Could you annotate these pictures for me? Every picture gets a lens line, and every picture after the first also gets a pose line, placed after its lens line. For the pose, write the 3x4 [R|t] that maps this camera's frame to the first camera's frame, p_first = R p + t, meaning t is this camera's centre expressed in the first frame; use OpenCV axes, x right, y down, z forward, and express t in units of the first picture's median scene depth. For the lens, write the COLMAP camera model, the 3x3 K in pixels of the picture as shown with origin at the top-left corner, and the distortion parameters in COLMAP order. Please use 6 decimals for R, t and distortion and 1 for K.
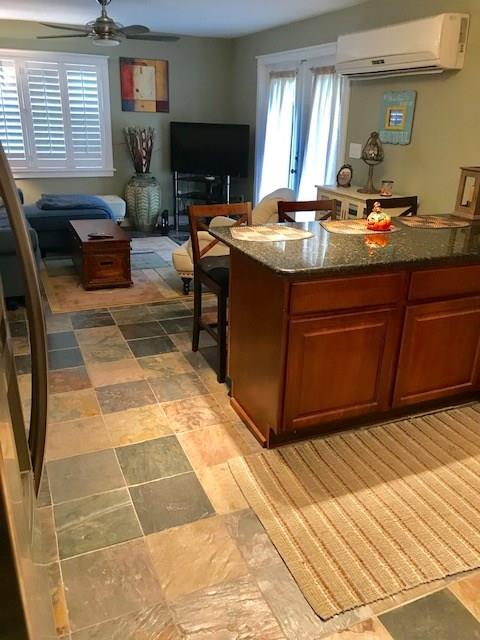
lens RADIAL K [[521.0, 0, 241.2], [0, 521.0, 319.8], [0, 0, 1]] dist [0.013293, -0.004383]
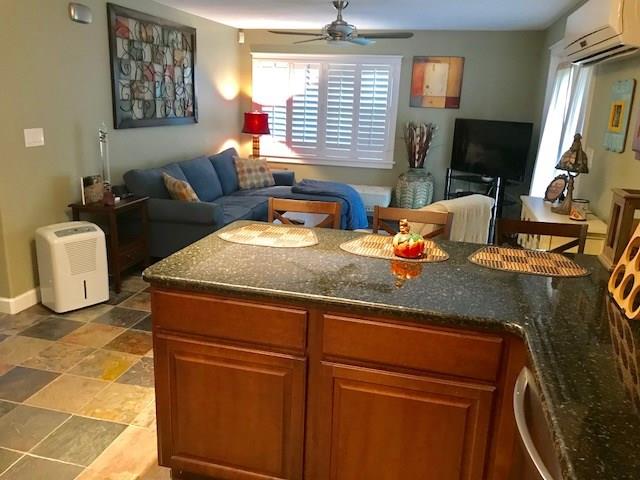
lens RADIAL K [[521.0, 0, 318.3], [0, 521.0, 239.4], [0, 0, 1]] dist [0.013293, -0.004383]
pose [[0.799784, 0.155096, -0.579906, 0.263870], [-0.231524, 0.971001, -0.059615, -0.054064], [0.553843, 0.181942, 0.812499, 0.140412]]
